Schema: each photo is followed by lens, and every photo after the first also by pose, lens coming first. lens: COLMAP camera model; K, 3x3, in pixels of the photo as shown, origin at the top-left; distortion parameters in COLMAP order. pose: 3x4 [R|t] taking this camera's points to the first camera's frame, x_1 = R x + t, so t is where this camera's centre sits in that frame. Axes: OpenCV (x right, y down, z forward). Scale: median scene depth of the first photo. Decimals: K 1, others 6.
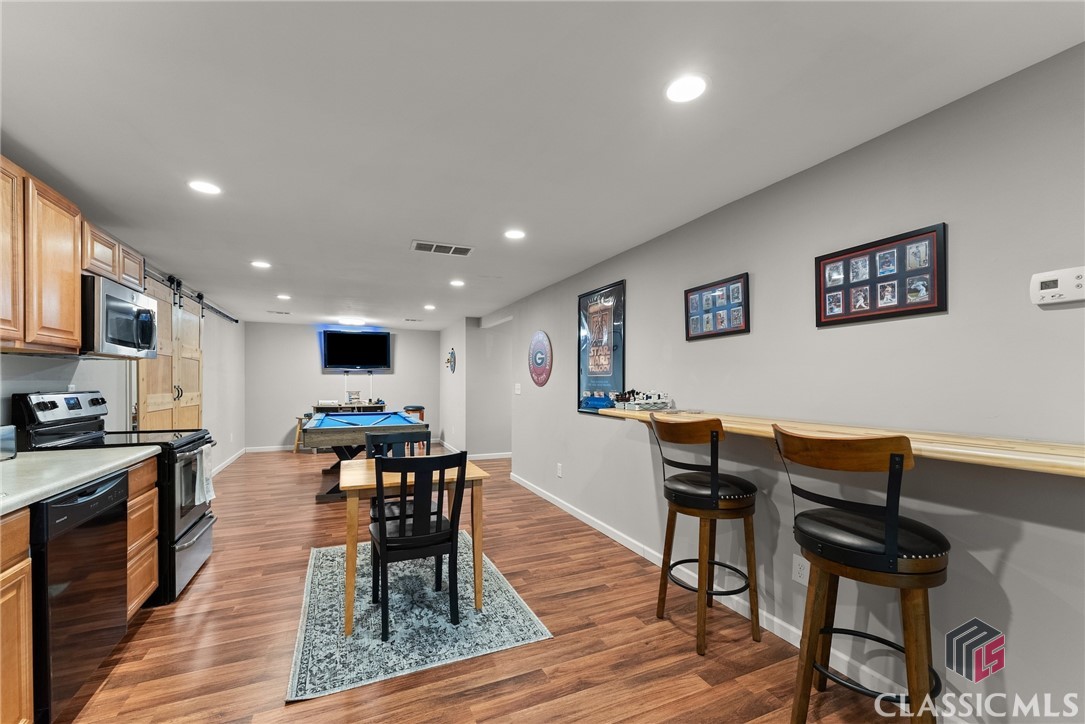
lens RADIAL K [[441.1, 0, 543.2], [0, 441.1, 388.9], [0, 0, 1]] dist [-0.000155, -0.000142]
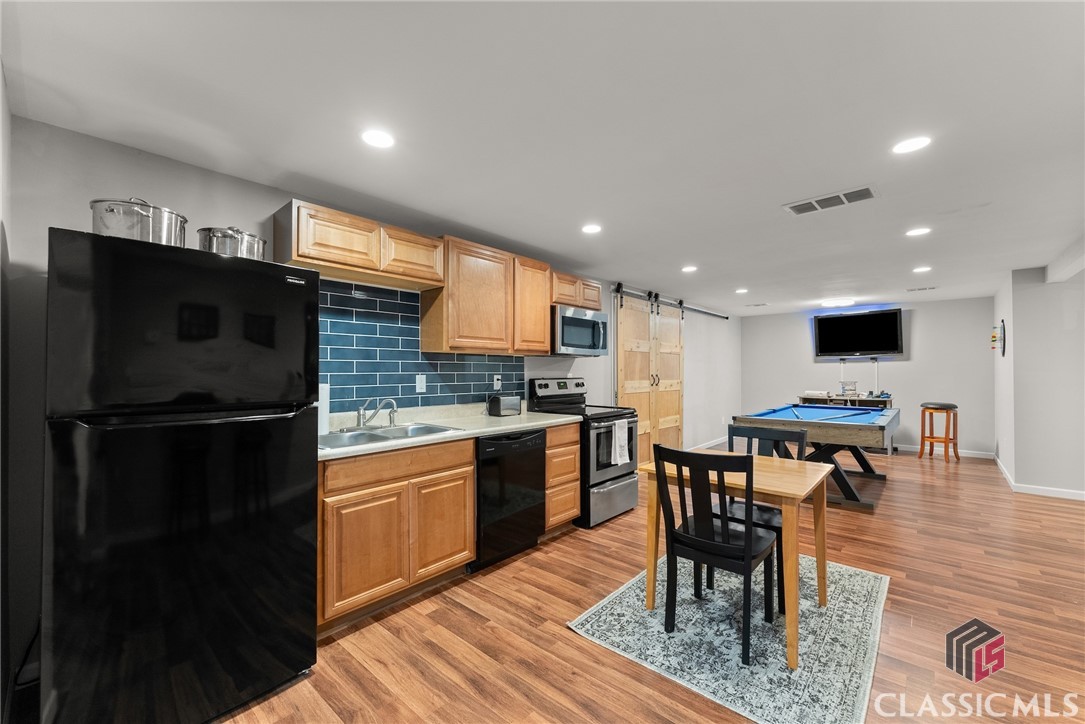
lens RADIAL K [[437.3, 0, 538.4], [0, 437.3, 369.3], [0, 0, 1]] dist [0.000532, -0.000263]
pose [[0.404677, -0.009489, -0.914411, 0.387056], [-0.009940, 0.999841, -0.014775, -0.000827], [0.914406, 0.015069, 0.404518, 0.298140]]
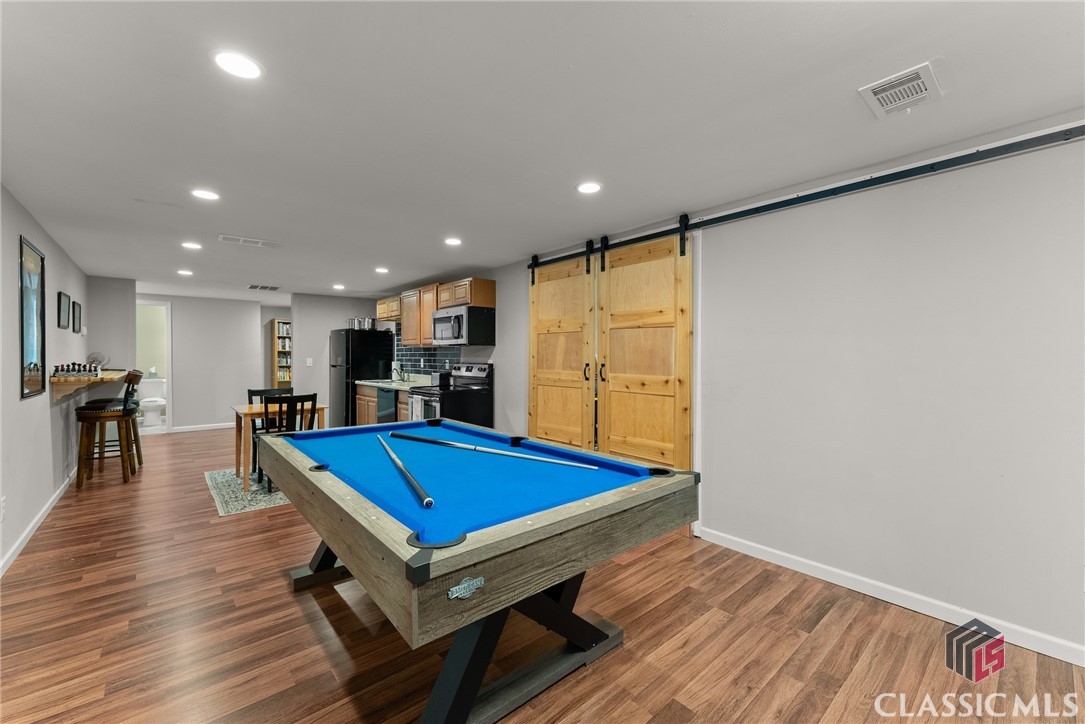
lens RADIAL K [[441.3, 0, 542.5], [0, 441.3, 362.0], [0, 0, 1]] dist [-0.000857, -0.000175]
pose [[-0.959841, -0.004348, -0.280511, -0.893464], [-0.011508, 0.999649, 0.023883, -0.054146], [0.280309, 0.026152, -0.959554, 3.277445]]
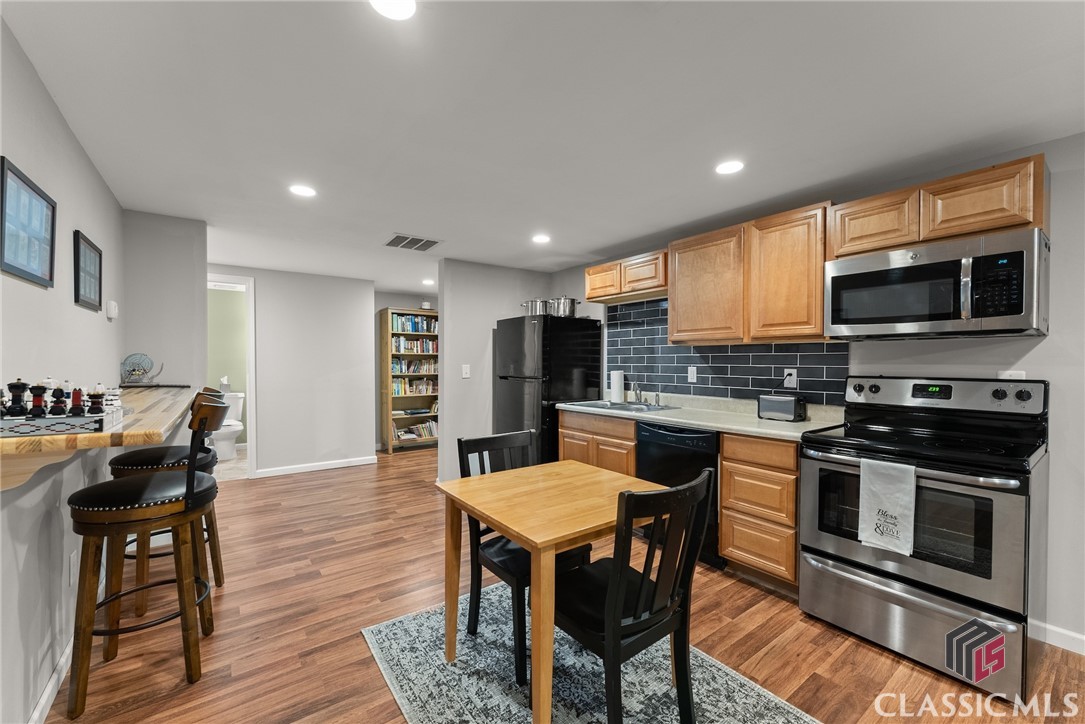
lens RADIAL K [[437.3, 0, 538.4], [0, 437.3, 369.3], [0, 0, 1]] dist [0.000532, -0.000263]
pose [[-0.979504, -0.006172, -0.201330, -0.146664], [-0.012115, 0.999526, 0.028297, -0.026228], [0.201060, 0.030156, -0.979115, 1.829888]]
